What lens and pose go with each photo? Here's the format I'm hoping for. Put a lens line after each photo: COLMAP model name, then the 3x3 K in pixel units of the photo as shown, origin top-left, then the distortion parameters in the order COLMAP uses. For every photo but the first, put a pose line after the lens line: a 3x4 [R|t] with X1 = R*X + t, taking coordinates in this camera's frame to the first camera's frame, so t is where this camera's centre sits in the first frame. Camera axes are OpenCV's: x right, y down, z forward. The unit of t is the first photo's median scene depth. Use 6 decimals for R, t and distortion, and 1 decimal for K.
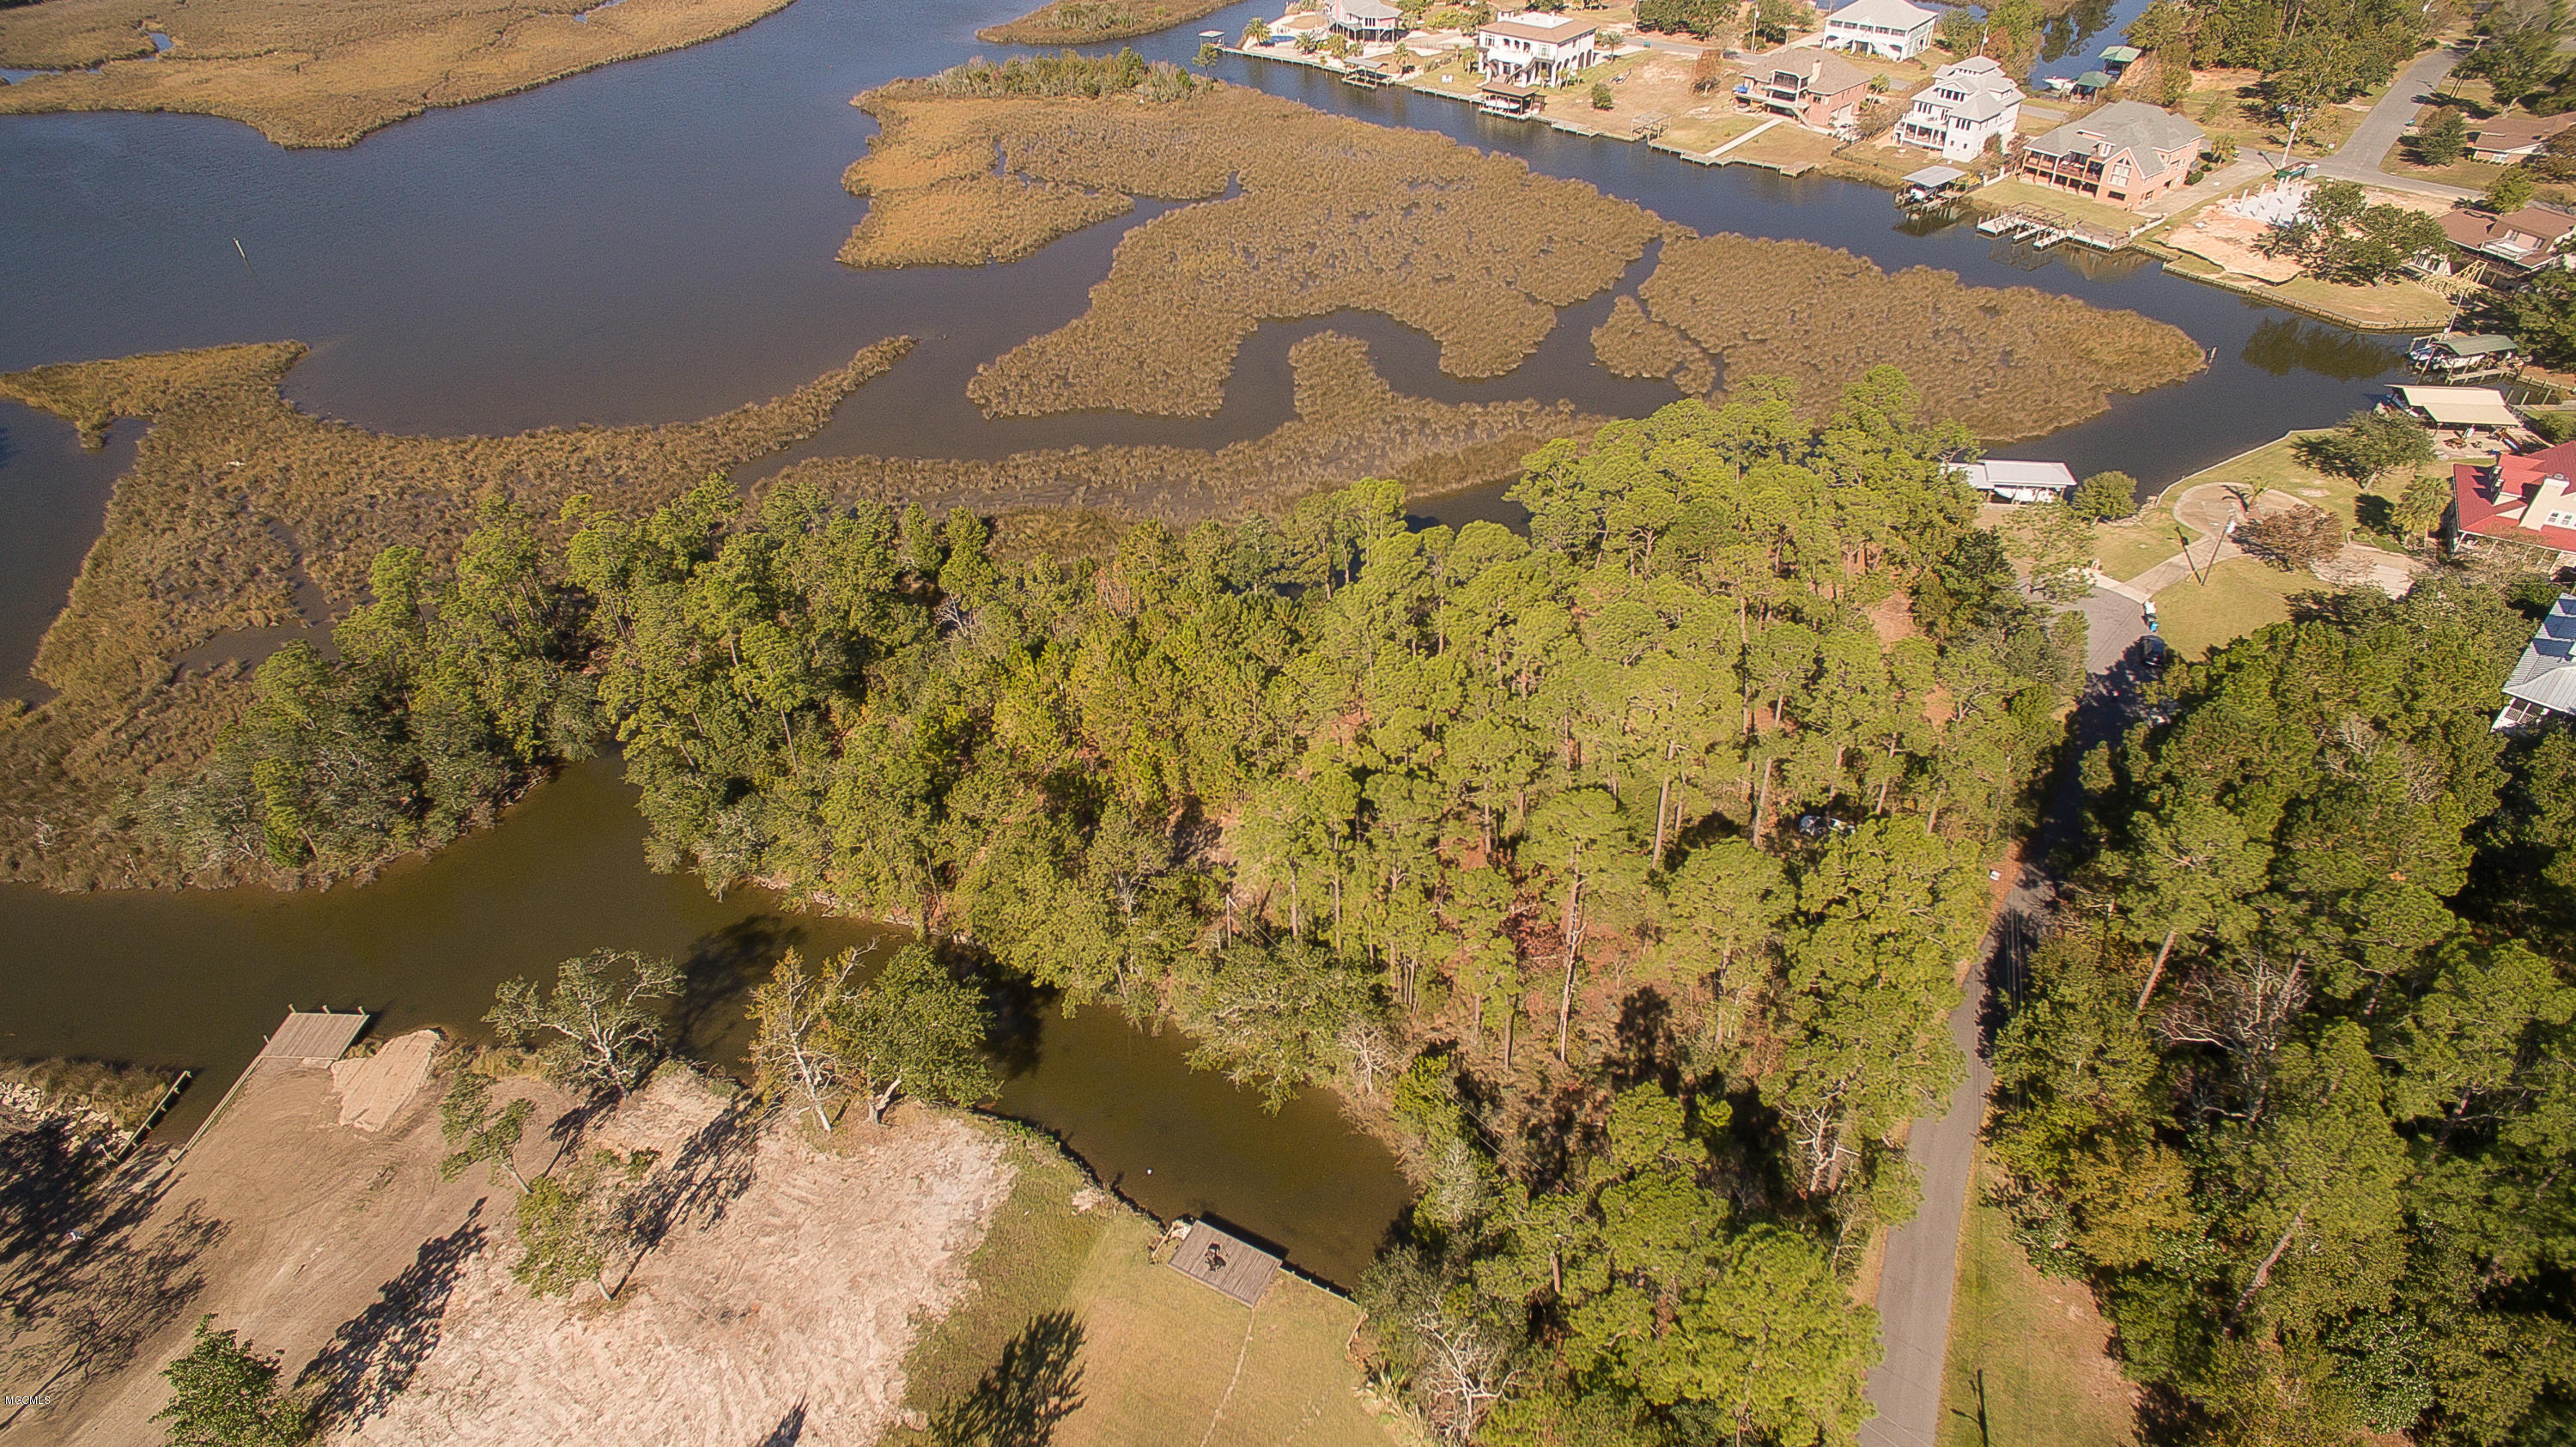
lens RADIAL K [[1485.2, 0, 1287.9], [0, 1485.2, 724.3], [0, 0, 1]] dist [-0.111618, 0.081496]
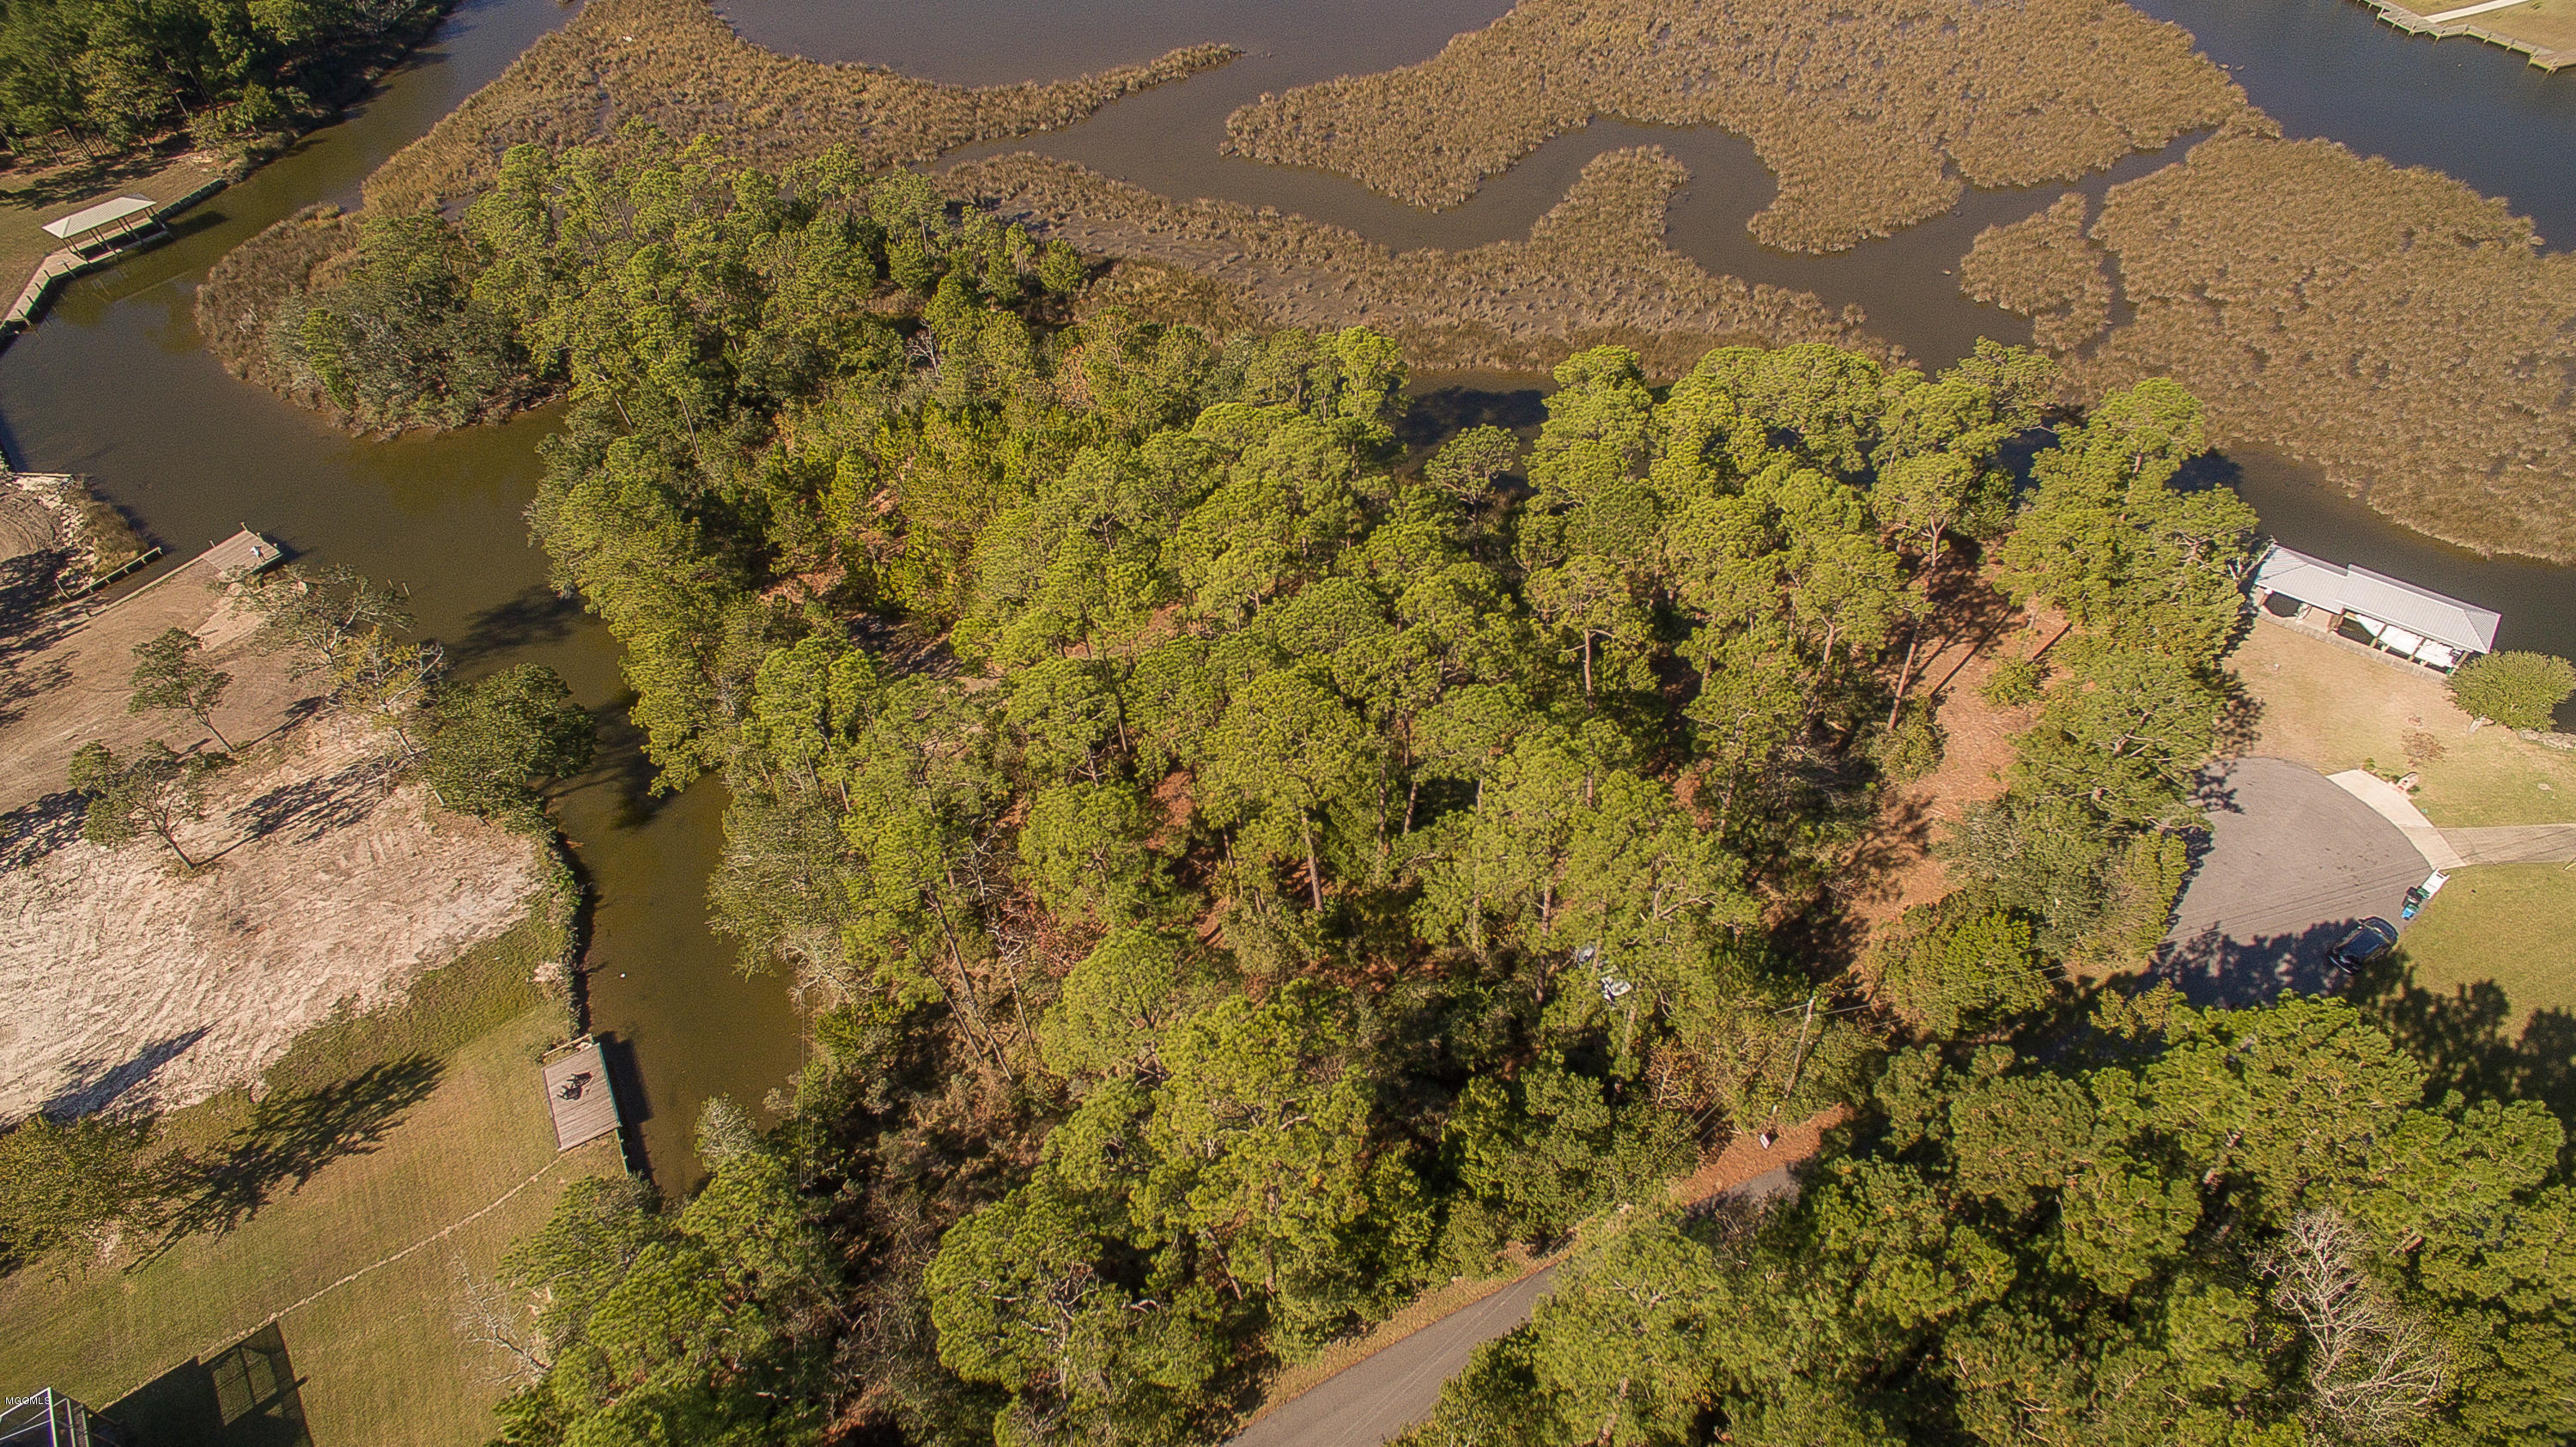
lens RADIAL K [[1485.2, 0, 1283.4], [0, 1485.2, 718.8], [0, 0, 1]] dist [-0.111618, 0.081496]
pose [[0.849050, 0.373376, -0.373771, 0.305485], [-0.306512, 0.924372, 0.227128, -0.106878], [0.430307, -0.078278, 0.899282, 0.188436]]
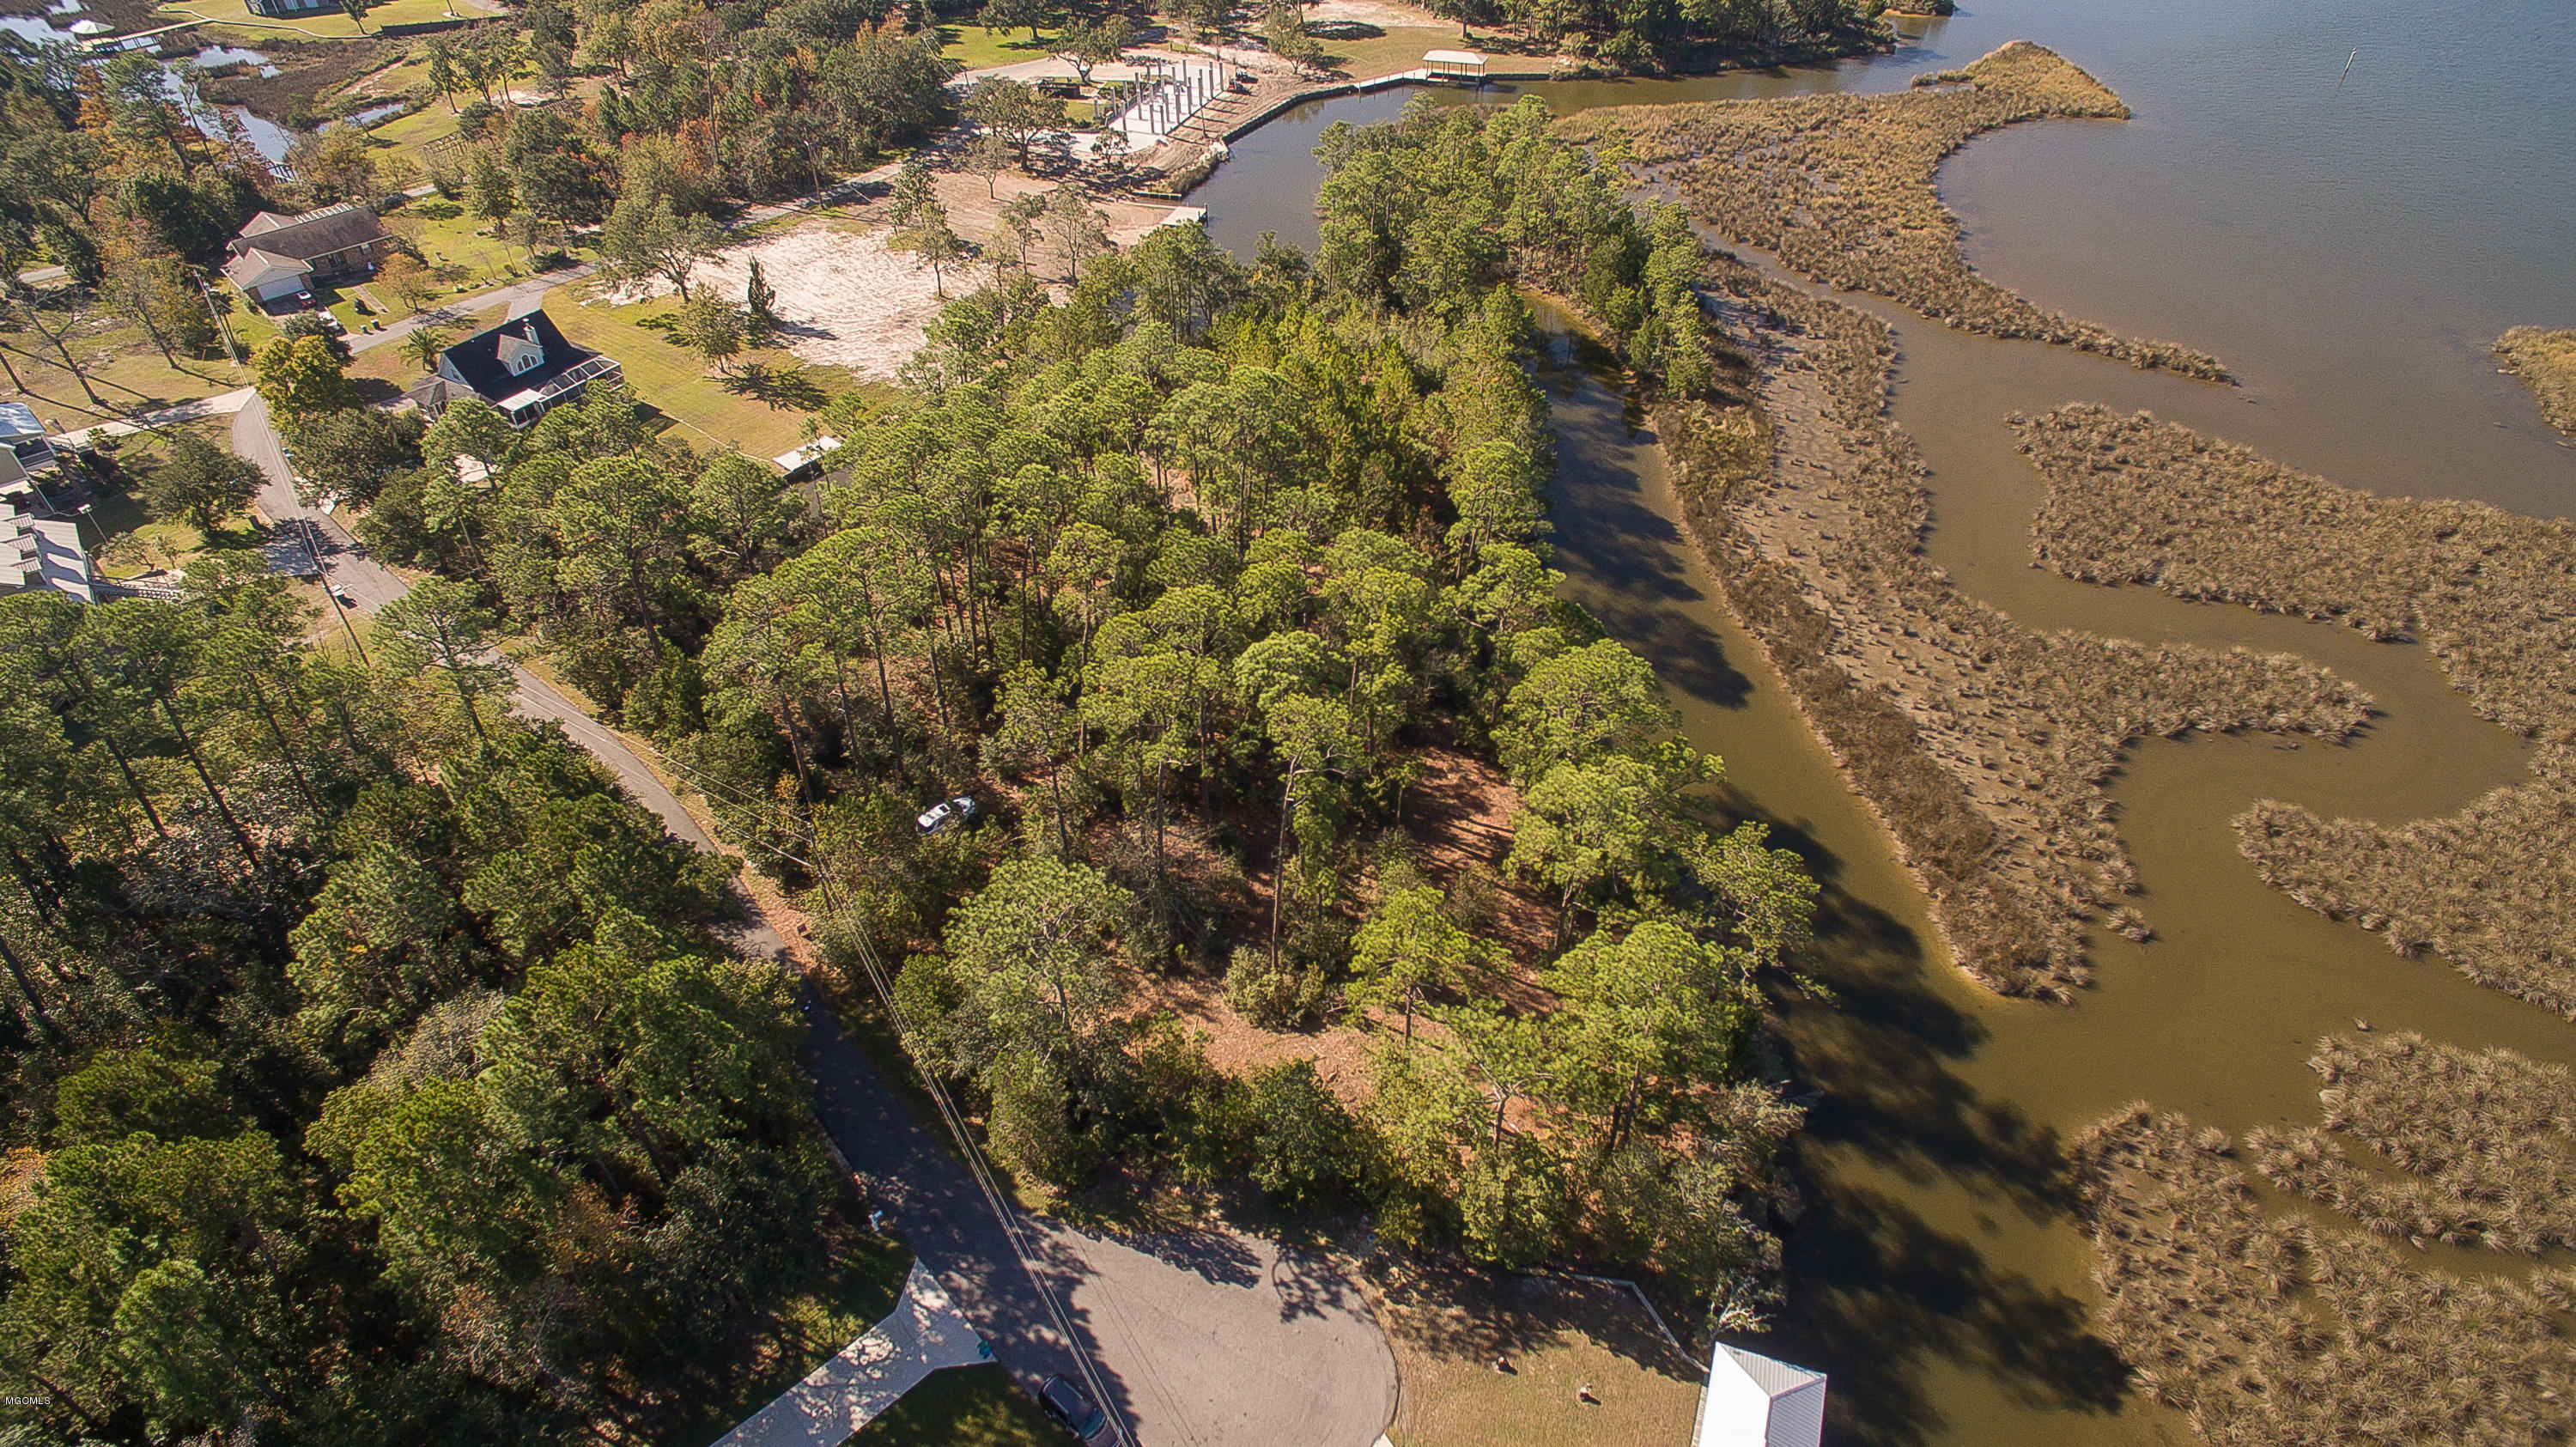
lens RADIAL K [[1485.2, 0, 1282.3], [0, 1485.2, 705.8], [0, 0, 1]] dist [-0.111618, 0.081496]
pose [[-0.243183, 0.641783, -0.727308, 0.616543], [-0.568215, 0.513437, 0.643050, -0.433216], [0.786126, 0.569646, 0.239812, 0.599742]]
